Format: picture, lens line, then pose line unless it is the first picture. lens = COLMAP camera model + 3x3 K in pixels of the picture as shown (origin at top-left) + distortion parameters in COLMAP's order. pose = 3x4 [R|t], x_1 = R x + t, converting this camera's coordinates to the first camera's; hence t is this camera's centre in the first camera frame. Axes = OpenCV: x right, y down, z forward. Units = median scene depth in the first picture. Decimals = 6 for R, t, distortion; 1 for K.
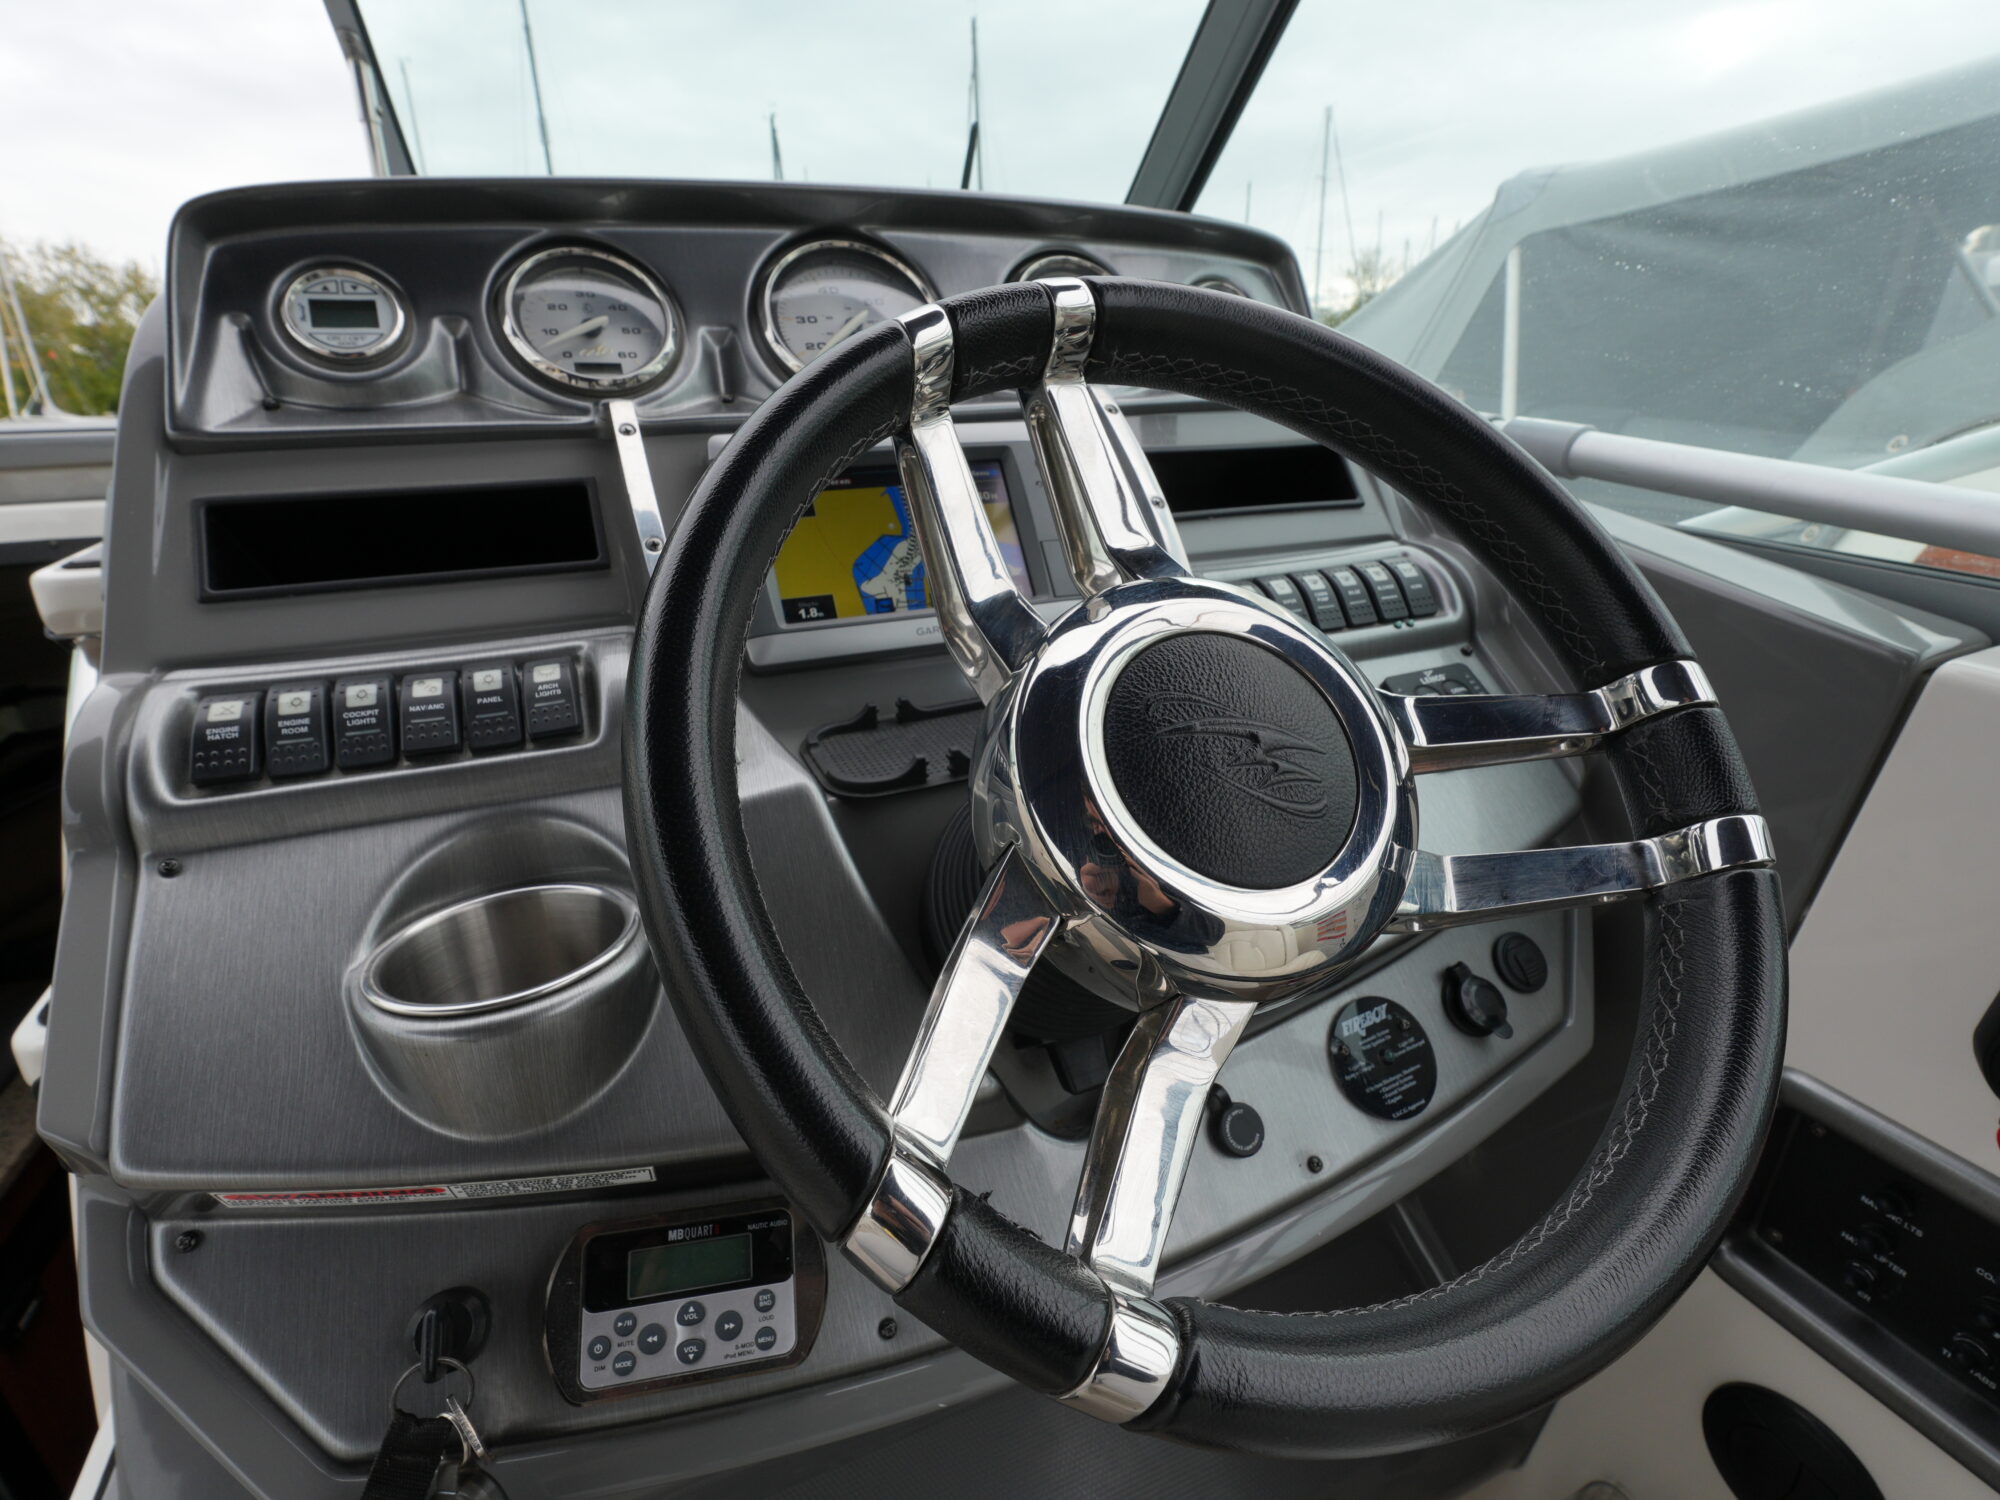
lens RADIAL K [[933.3, 0, 998.9], [0, 933.3, 753.6], [0, 0, 1]] dist [-0.002870, -0.000952]
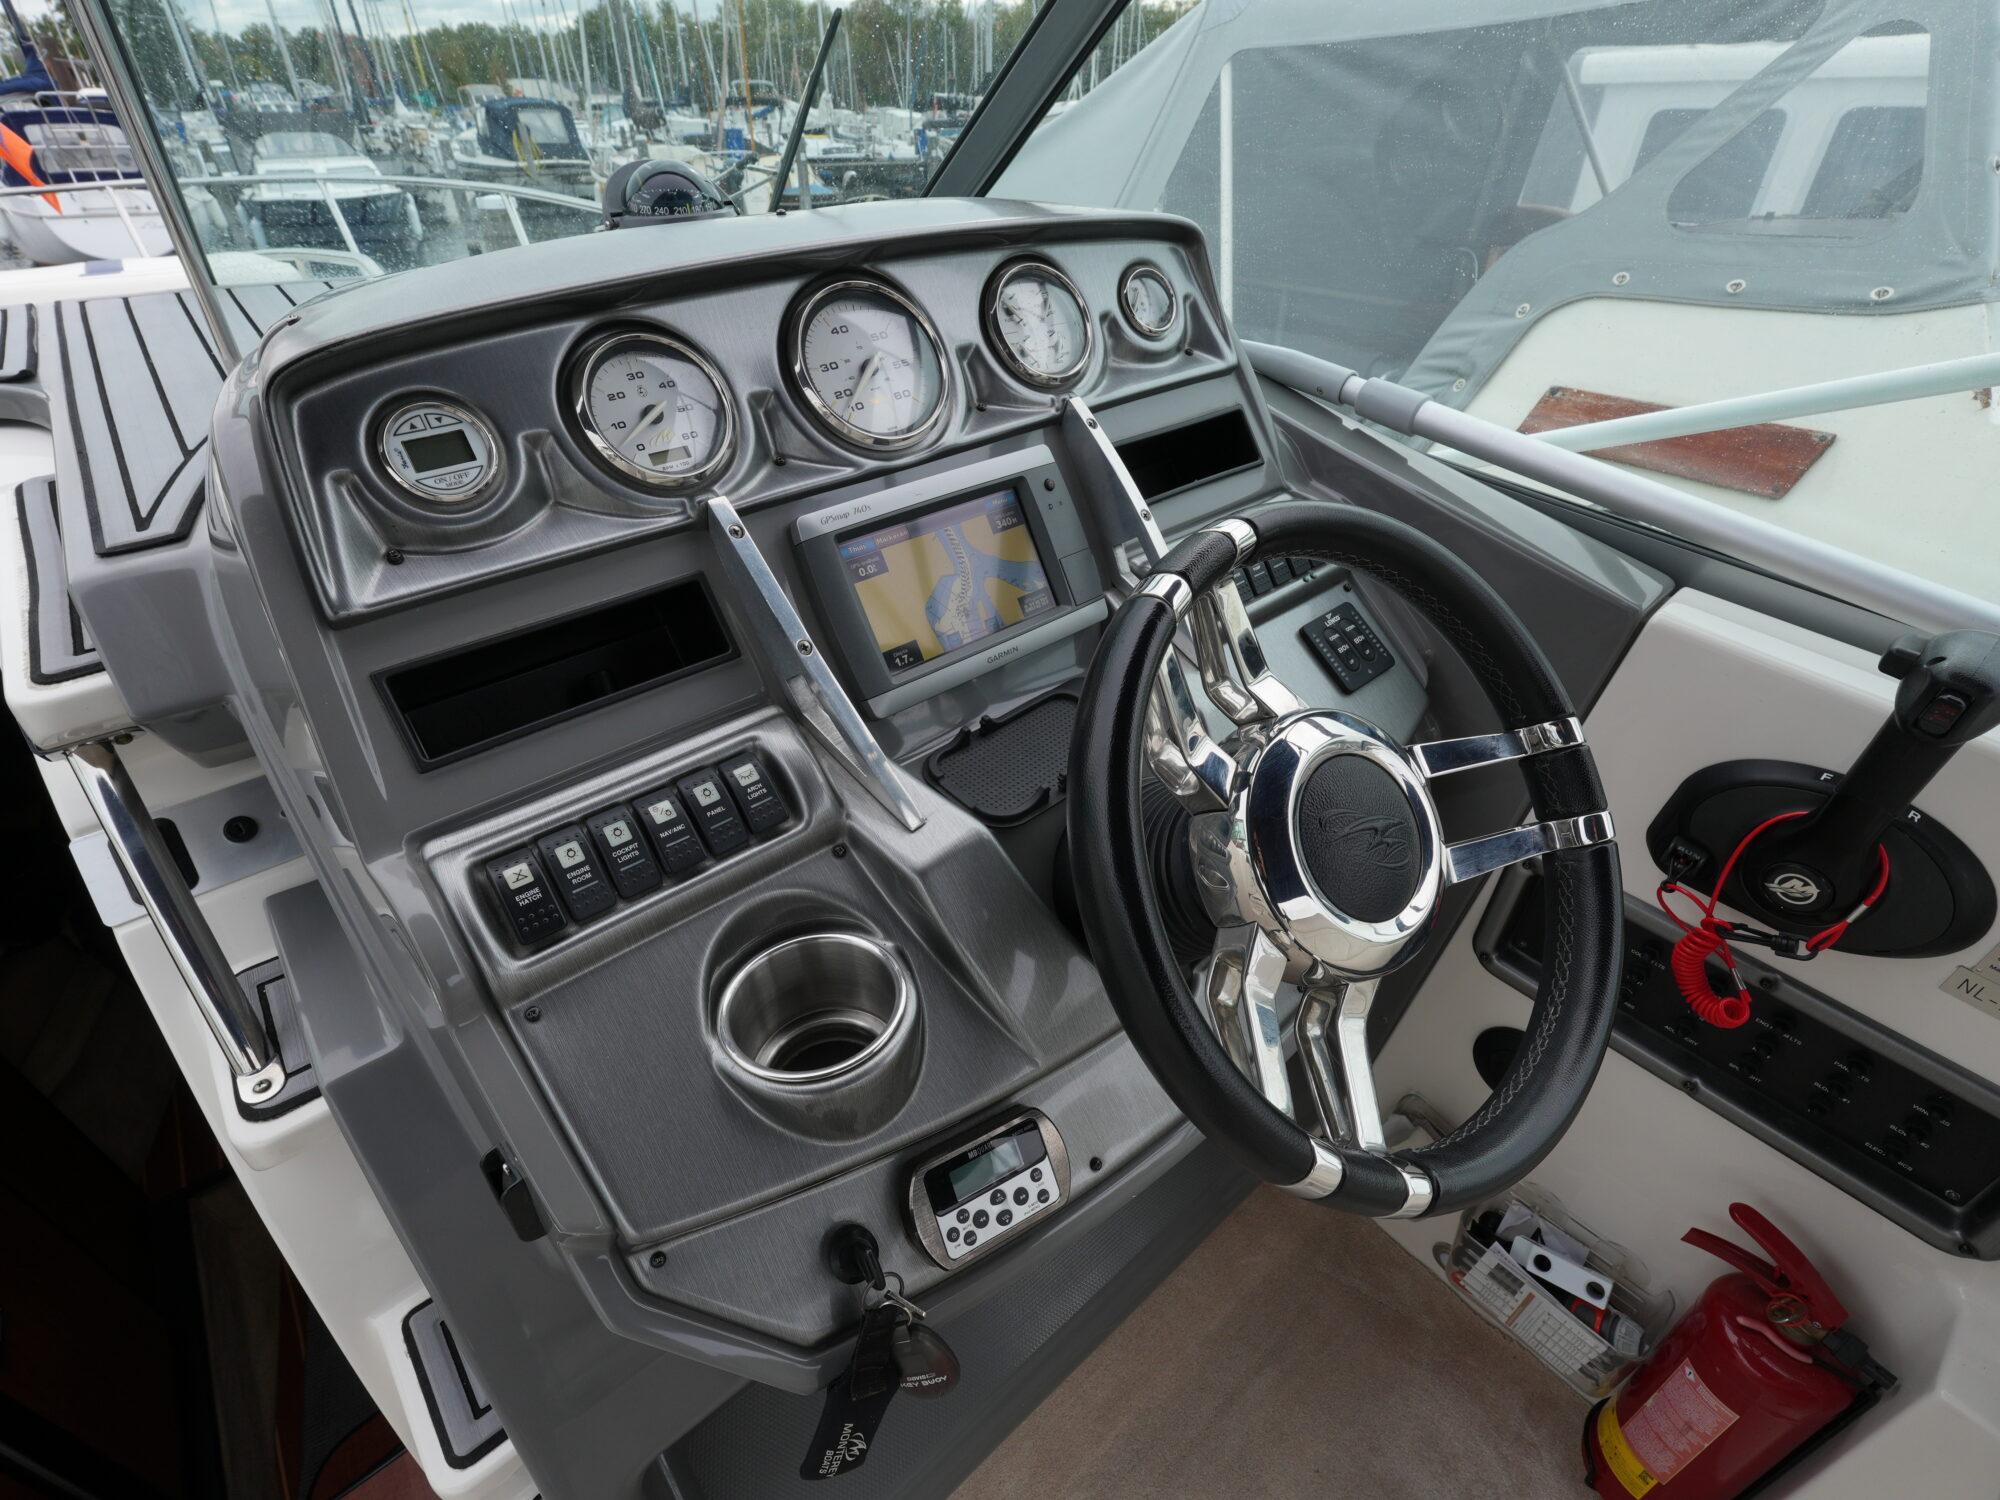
lens RADIAL K [[933.3, 0, 998.9], [0, 933.3, 753.6], [0, 0, 1]] dist [-0.002870, -0.000952]
pose [[0.954235, -0.166582, 0.248365, -0.461553], [0.095661, 0.956885, 0.274262, -0.404628], [-0.283344, -0.237951, 0.929029, -0.195988]]
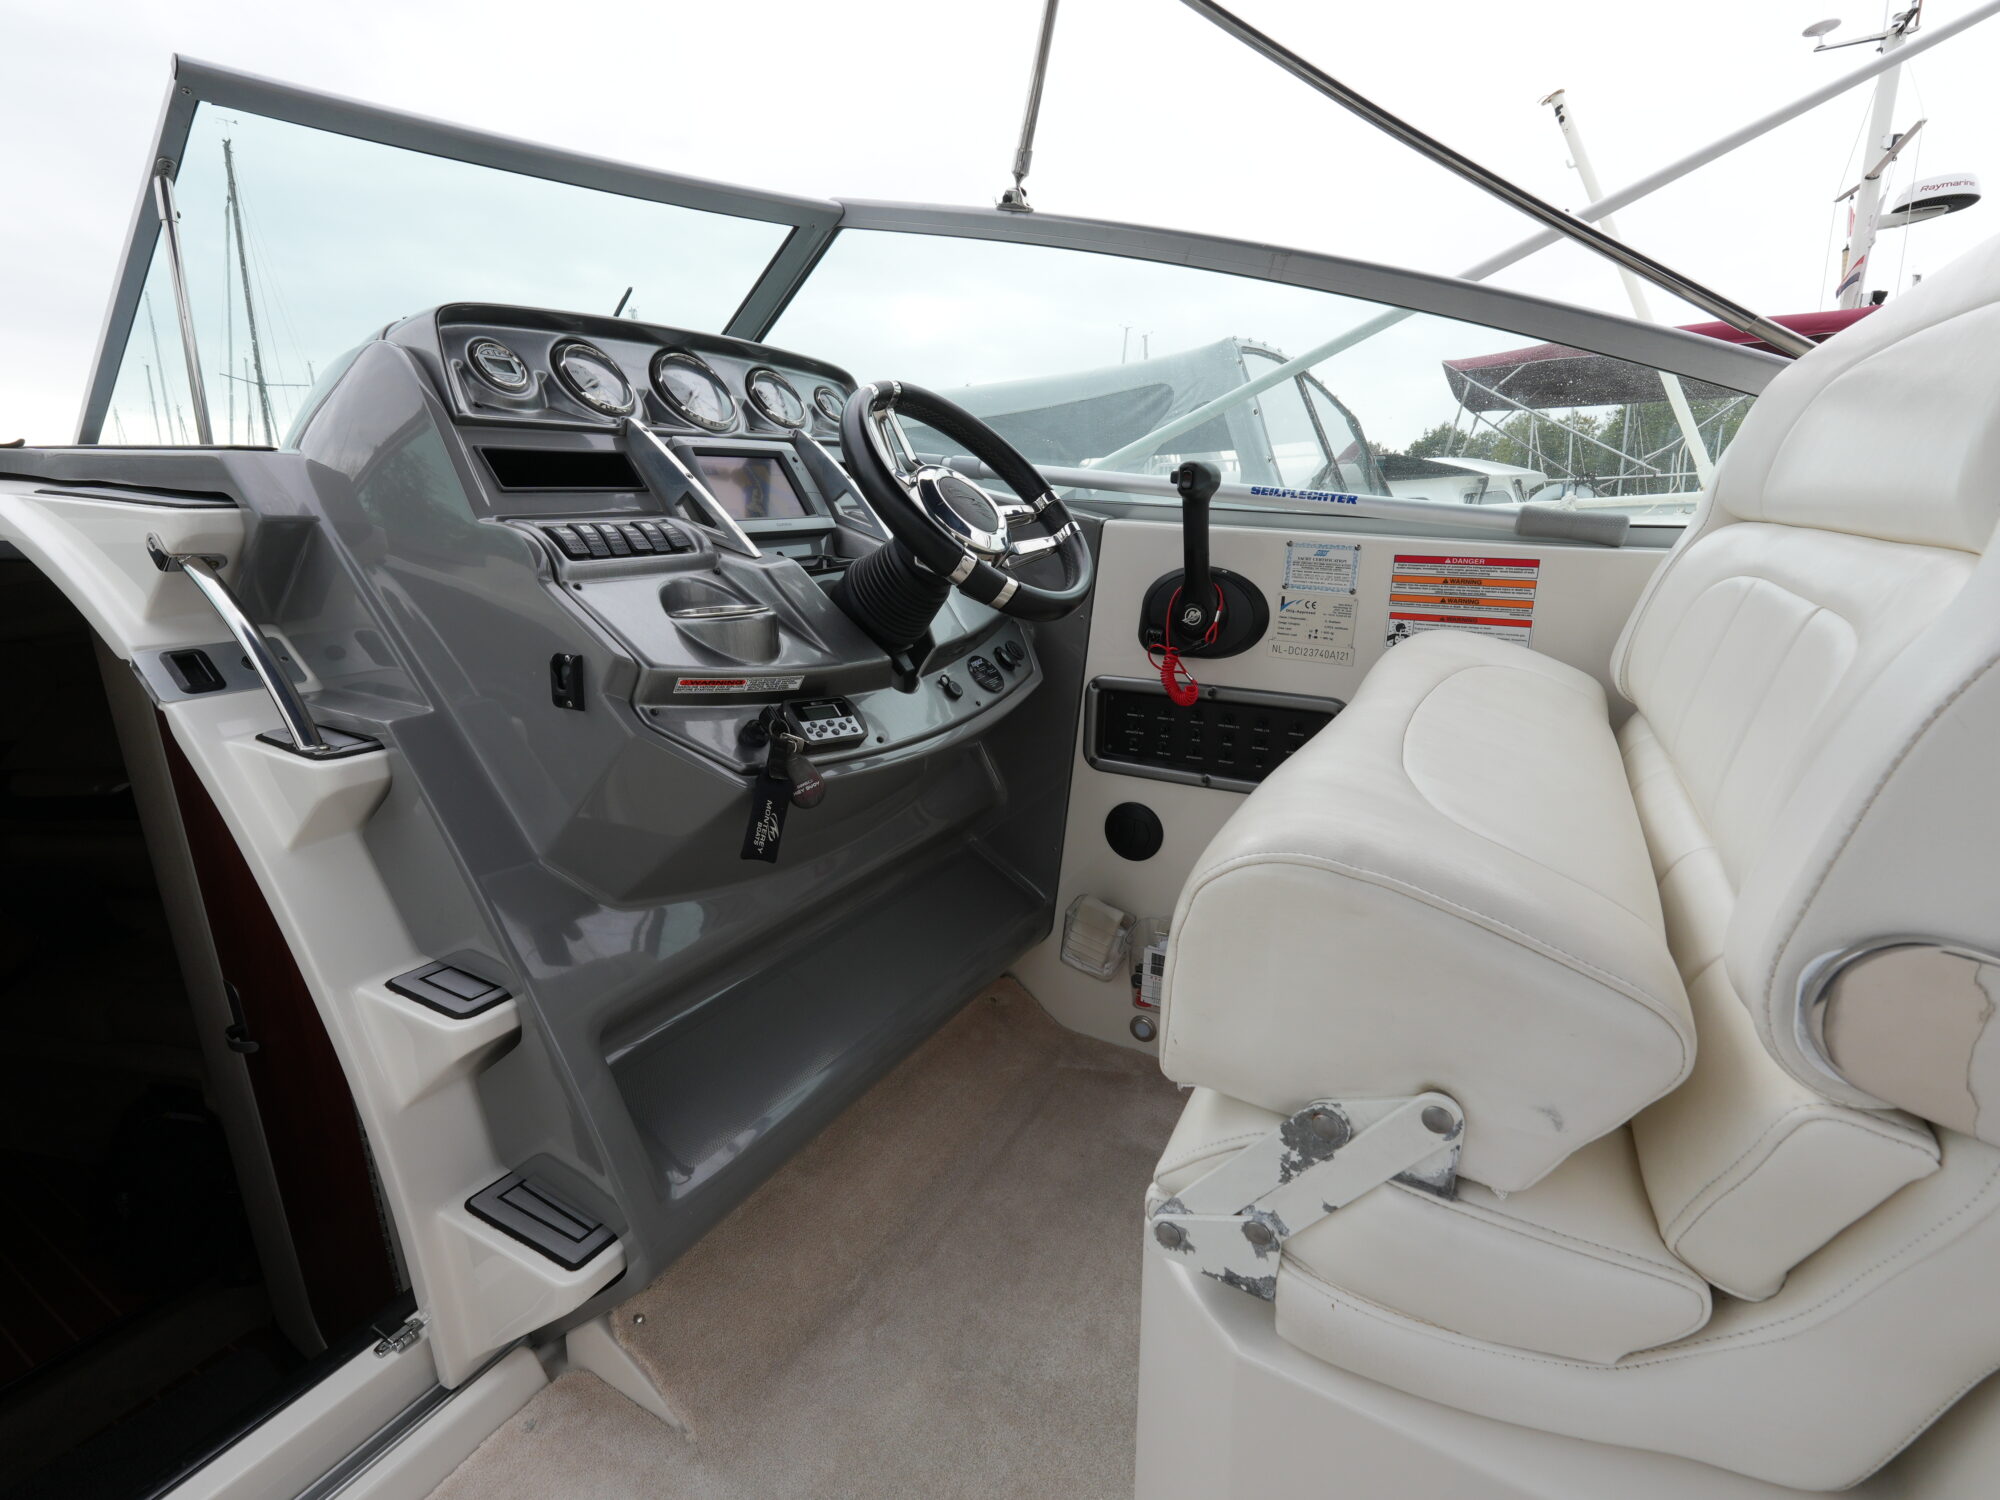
lens RADIAL K [[933.3, 0, 998.9], [0, 933.3, 753.6], [0, 0, 1]] dist [-0.002870, -0.000952]
pose [[0.789902, -0.151149, 0.594313, -1.270722], [0.211186, 0.976914, -0.032234, 0.700161], [-0.575721, 0.150972, 0.803587, -1.213574]]
